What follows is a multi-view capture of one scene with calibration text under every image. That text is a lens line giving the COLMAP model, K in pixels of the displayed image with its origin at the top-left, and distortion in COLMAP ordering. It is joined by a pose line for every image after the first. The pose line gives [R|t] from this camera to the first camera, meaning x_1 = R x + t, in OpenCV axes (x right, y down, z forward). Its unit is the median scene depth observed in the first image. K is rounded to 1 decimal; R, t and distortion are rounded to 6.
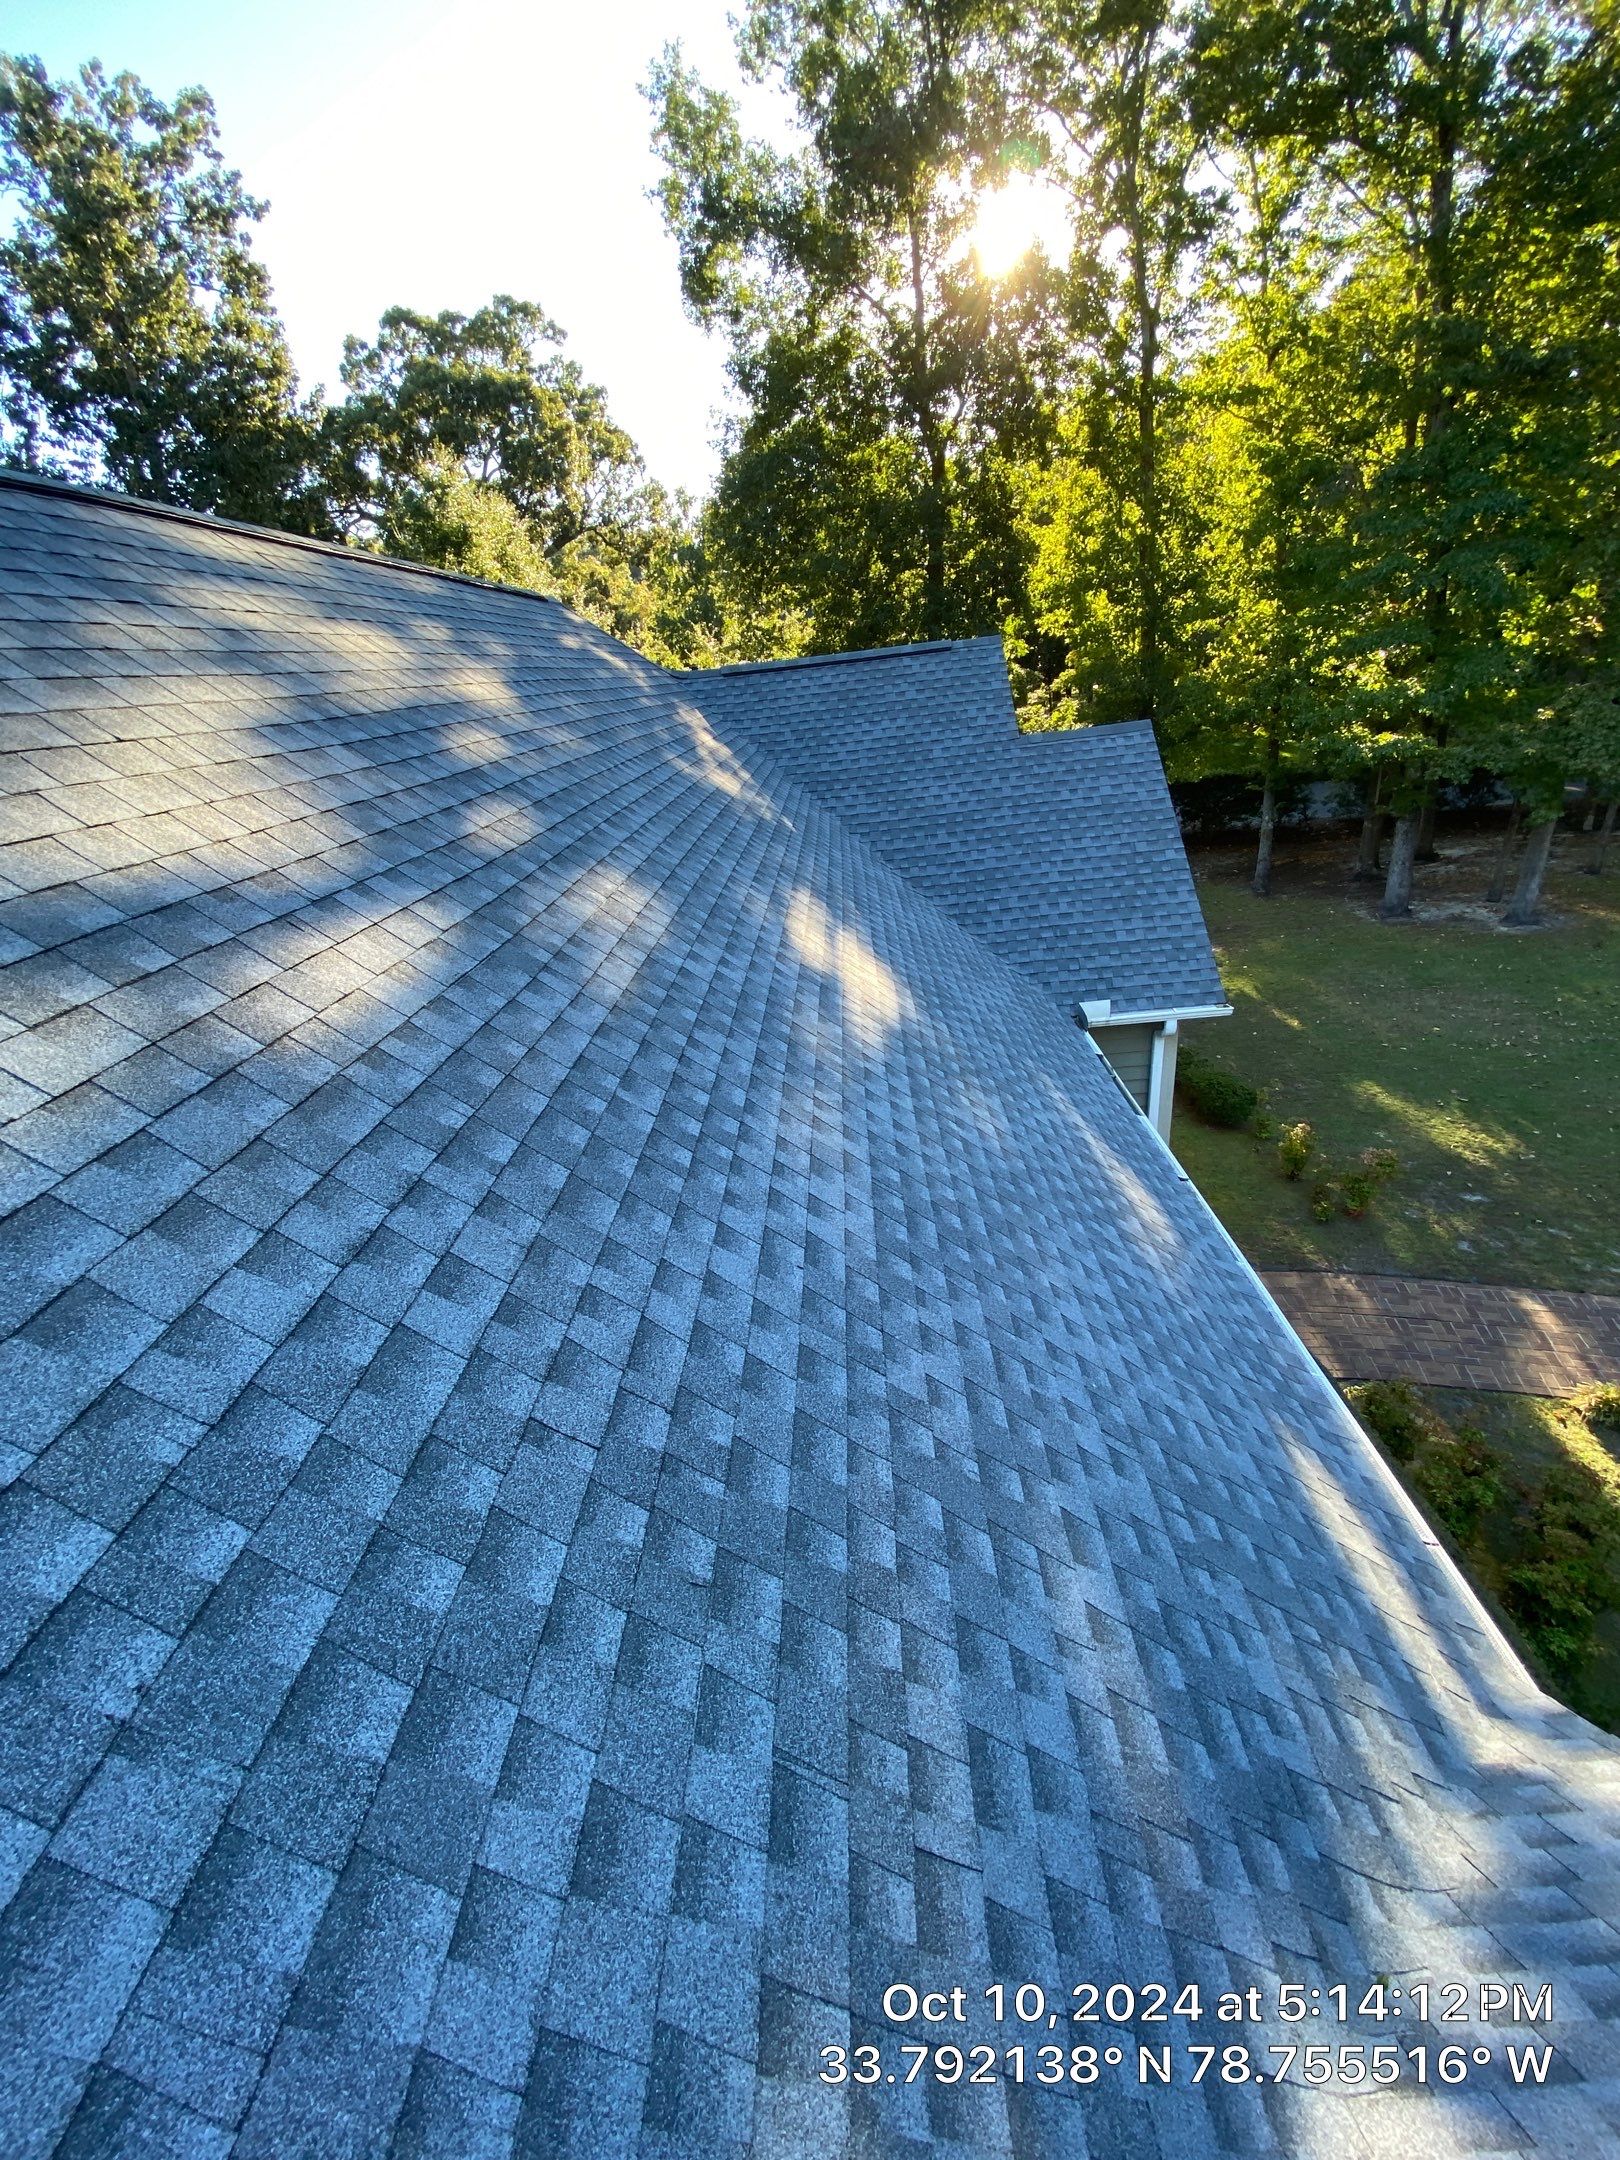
lens RADIAL K [[861.4, 0, 793.0], [0, 861.4, 1088.4], [0, 0, 1]] dist [0.008315, -0.017967]
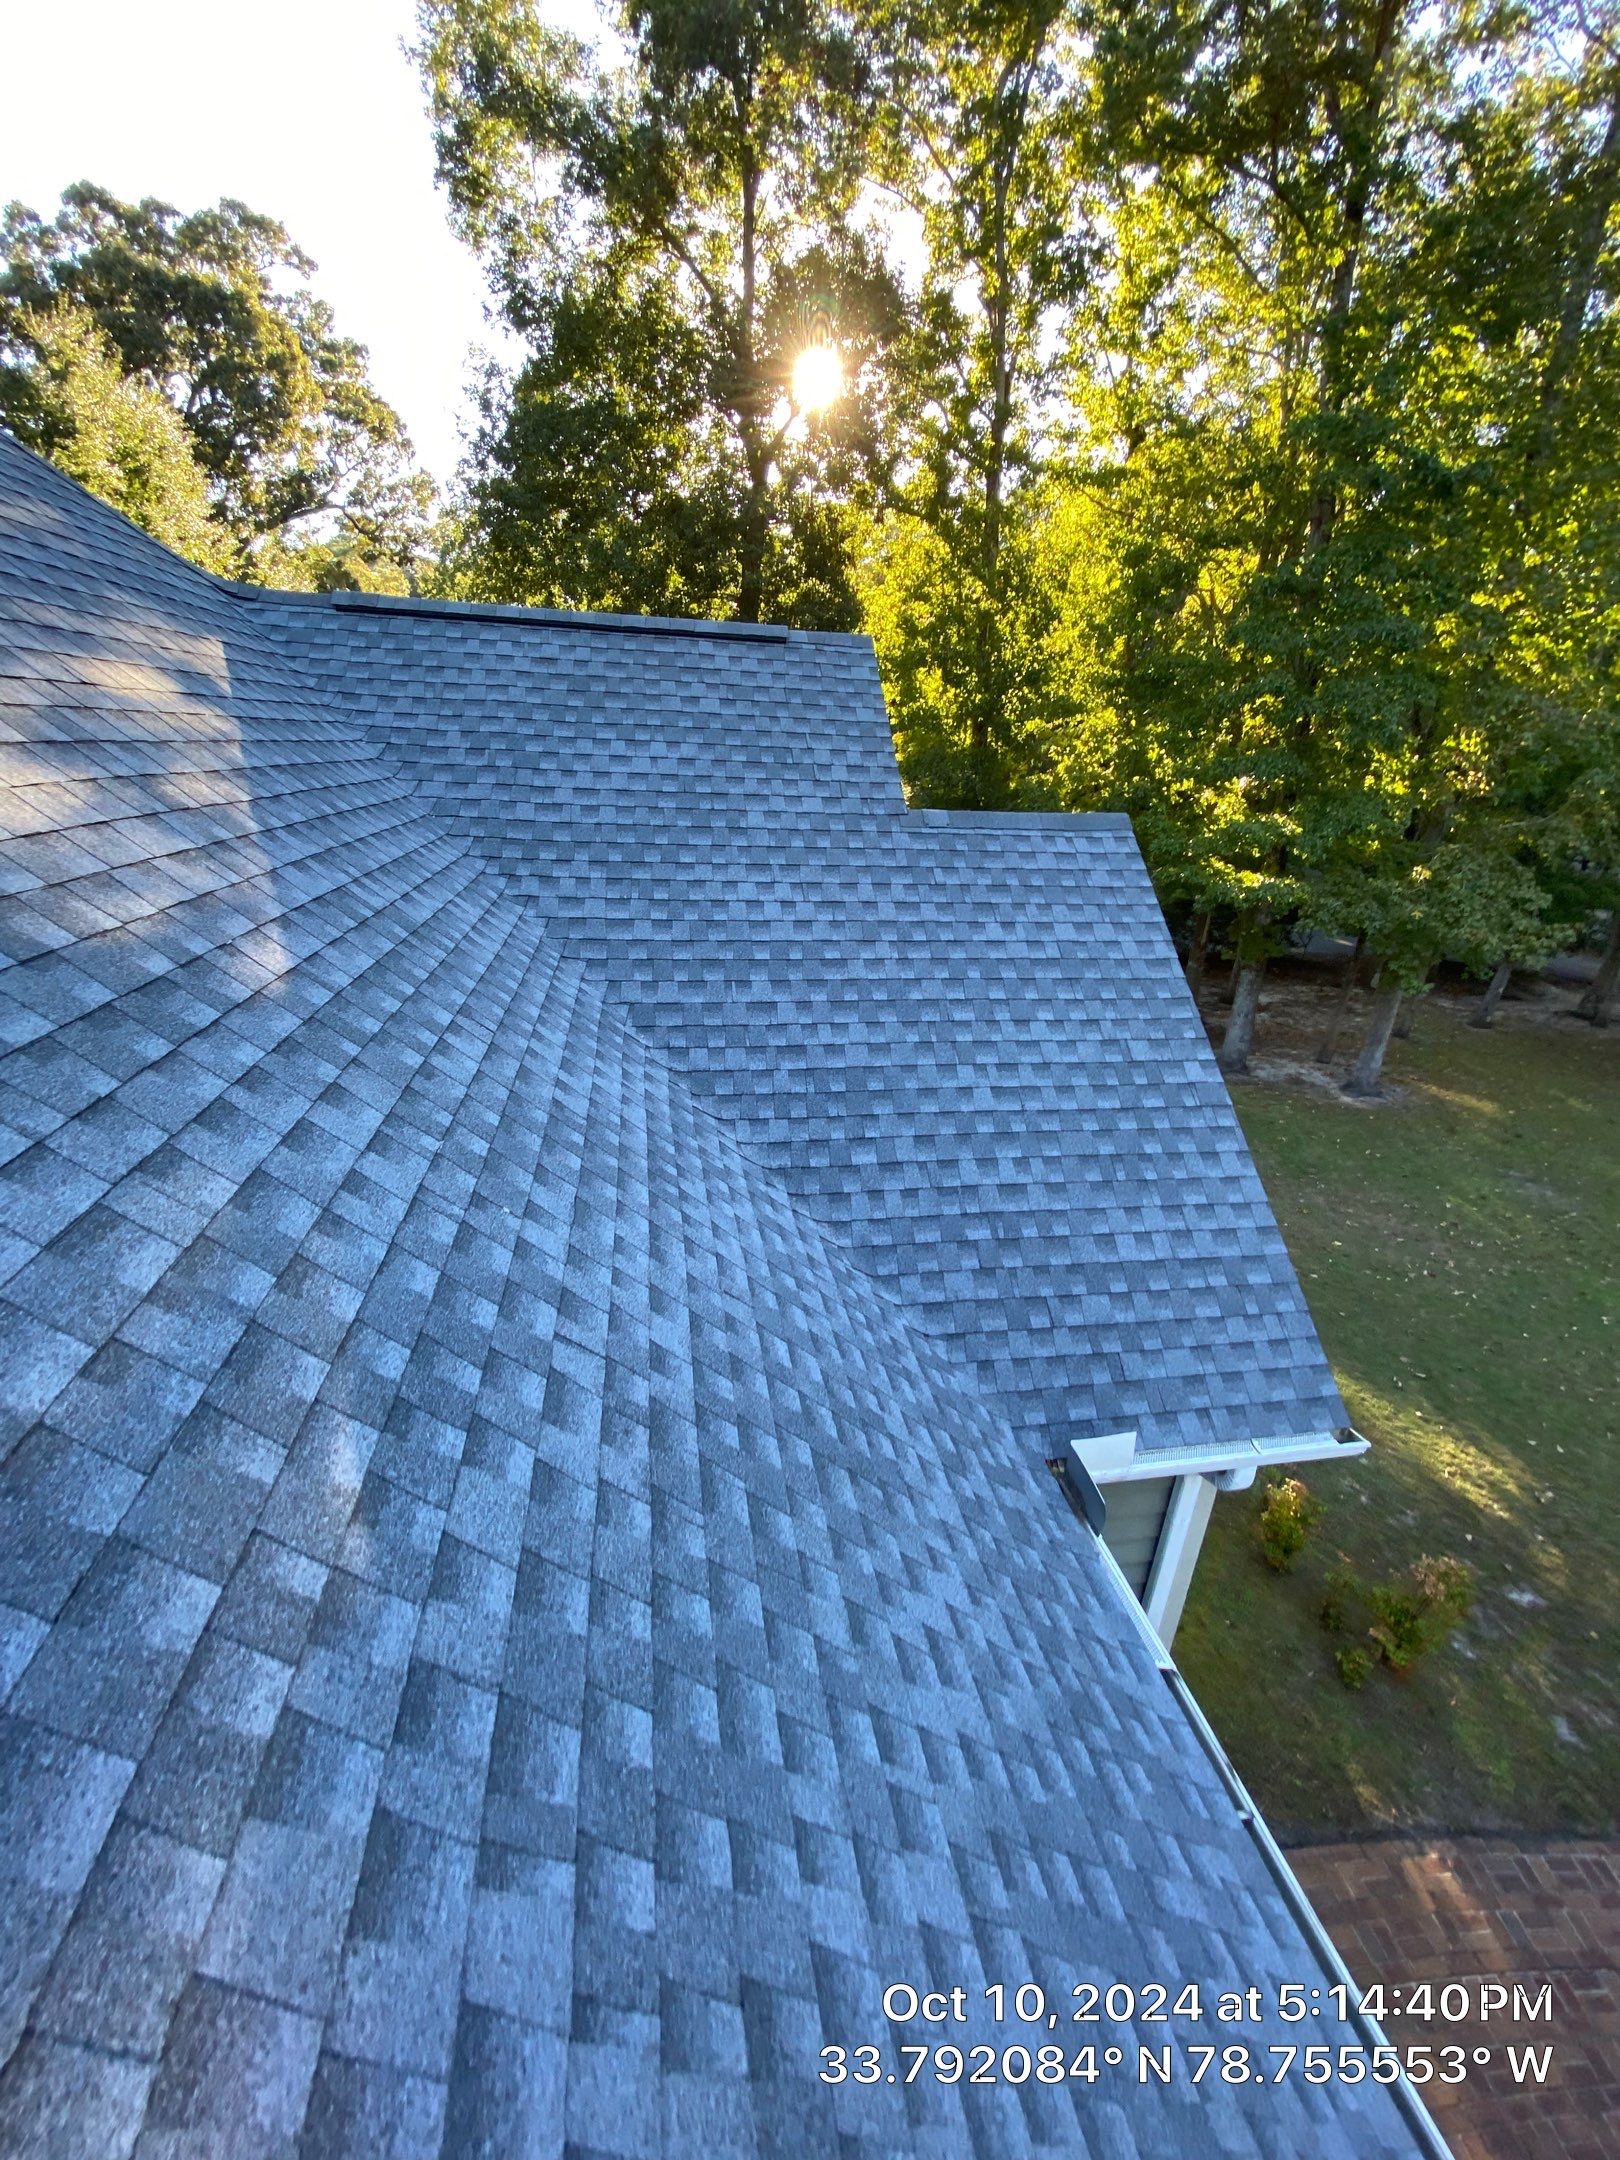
lens RADIAL K [[876.2, 0, 789.7], [0, 876.2, 1091.6], [0, 0, 1]] dist [0.001485, -0.012148]
pose [[0.967970, 0.065095, 0.242479, 0.040158], [-0.047538, 0.995853, -0.077572, -0.106535], [-0.246523, 0.063560, 0.967050, 0.285331]]
